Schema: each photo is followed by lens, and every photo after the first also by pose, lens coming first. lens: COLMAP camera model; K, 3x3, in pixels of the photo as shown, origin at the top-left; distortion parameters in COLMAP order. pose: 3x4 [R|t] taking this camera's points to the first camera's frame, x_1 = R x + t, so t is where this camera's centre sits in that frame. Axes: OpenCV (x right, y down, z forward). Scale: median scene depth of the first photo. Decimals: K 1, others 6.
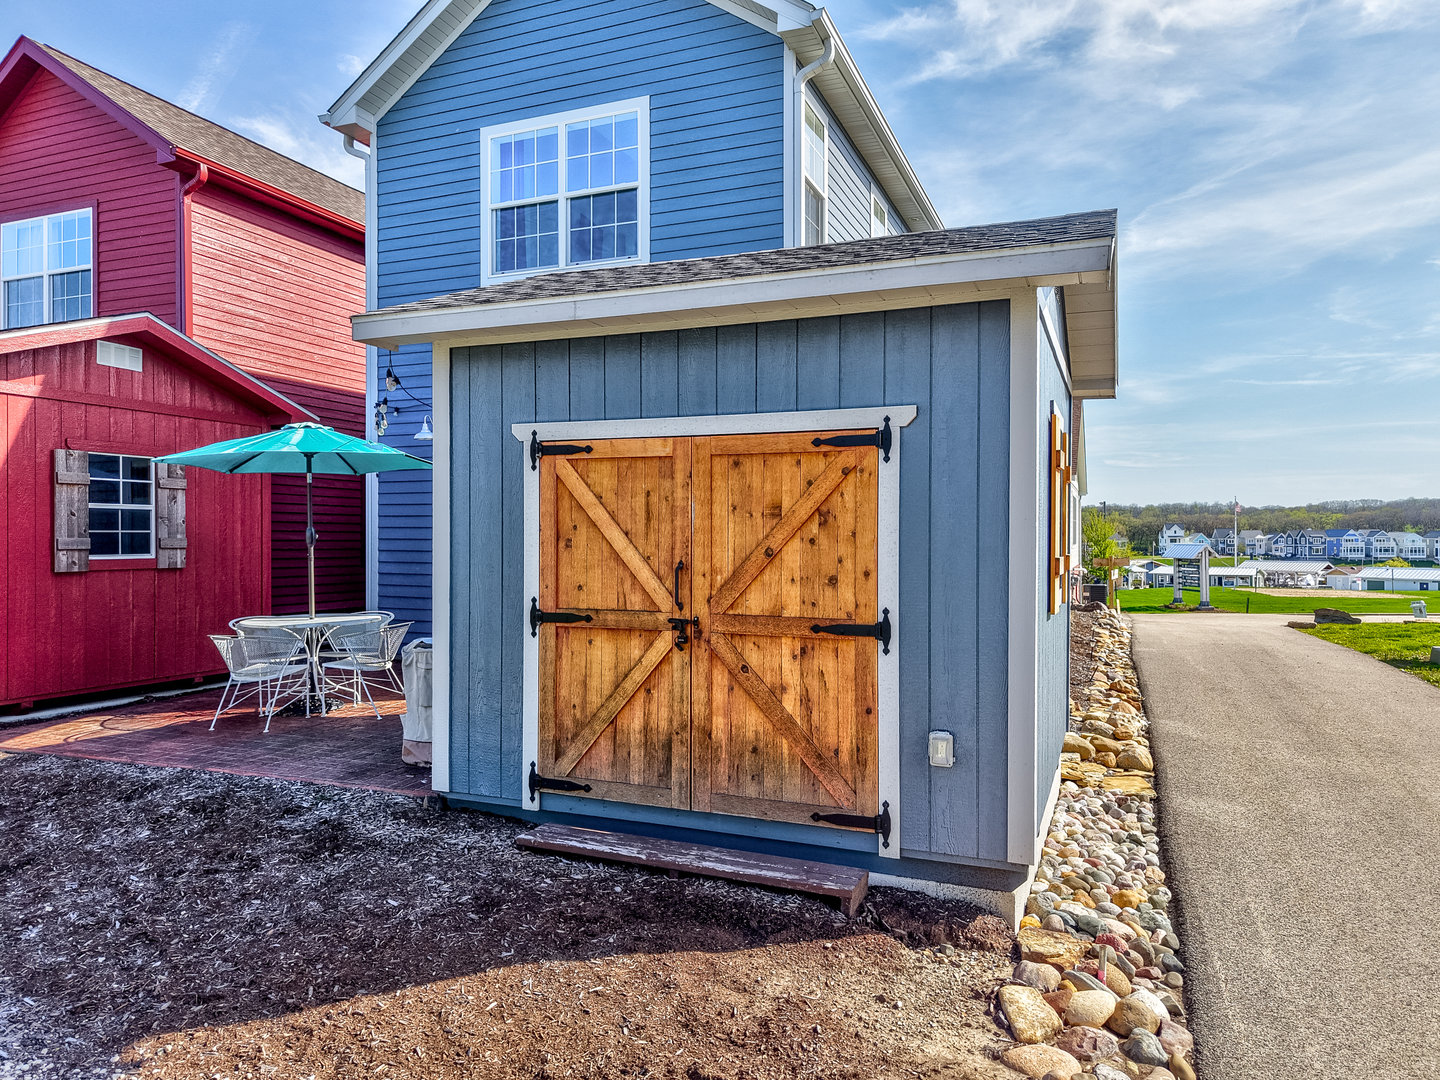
lens RADIAL K [[968.1, 0, 720.0], [0, 968.1, 540.0], [0, 0, 1]] dist [0.031825, -0.020604]
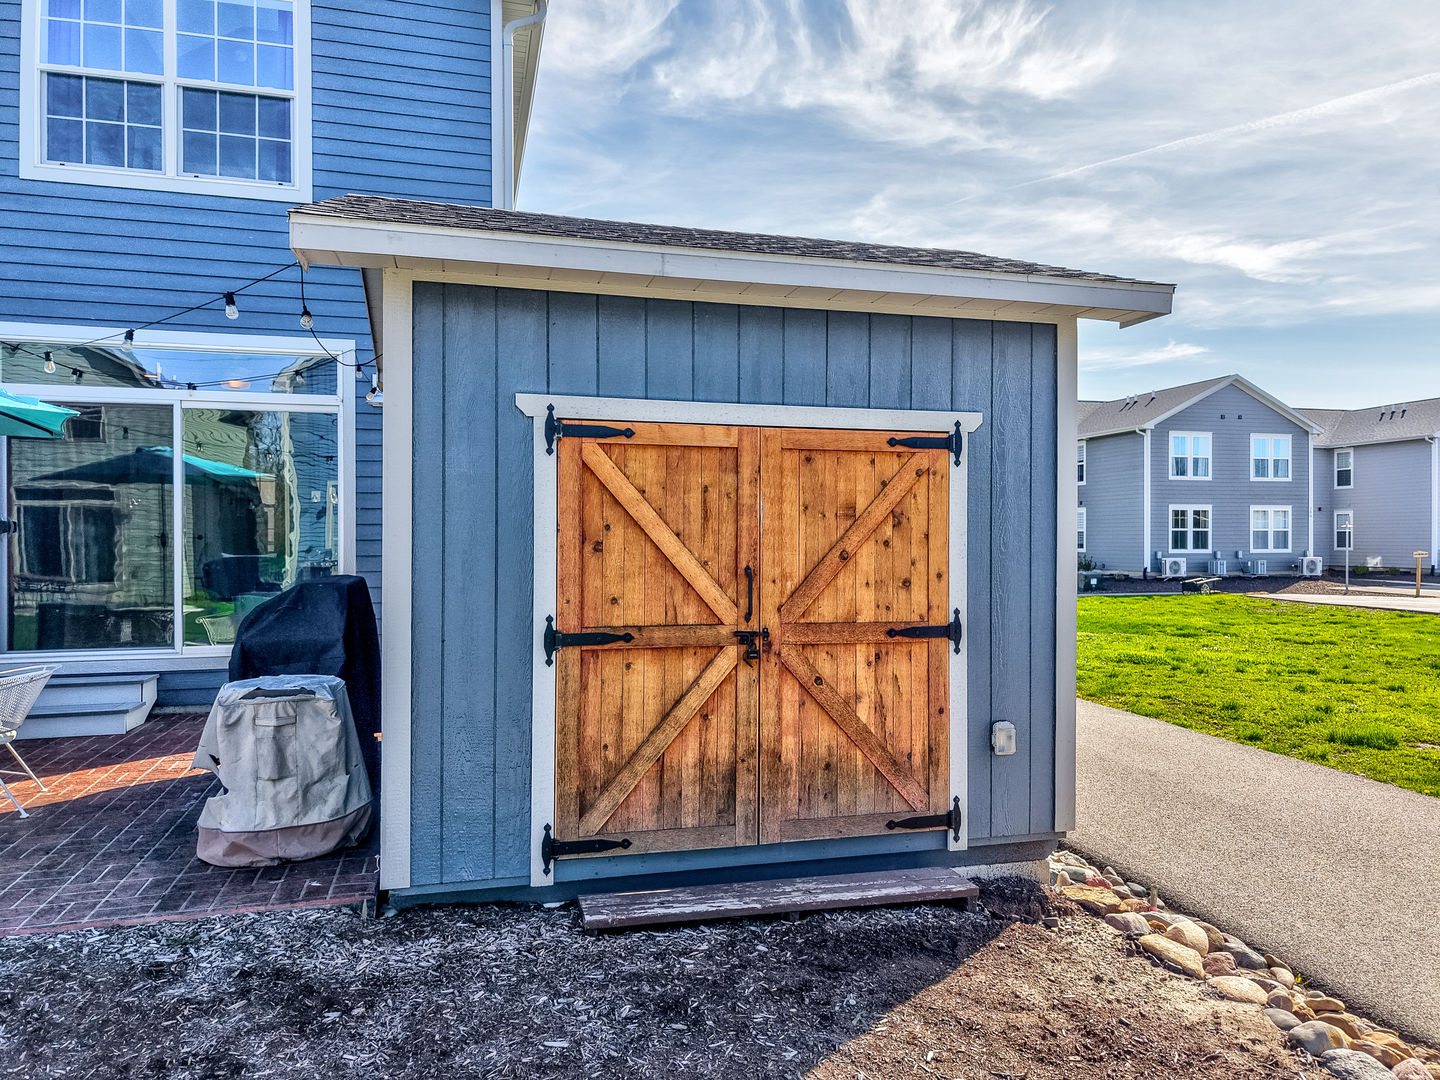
lens RADIAL K [[968.1, 0, 720.0], [0, 968.1, 540.0], [0, 0, 1]] dist [0.031825, -0.020604]
pose [[0.794966, -0.001715, 0.606651, -0.571073], [0.001124, 0.999998, 0.001355, -0.003339], [-0.606652, -0.000395, 0.794967, 0.294018]]
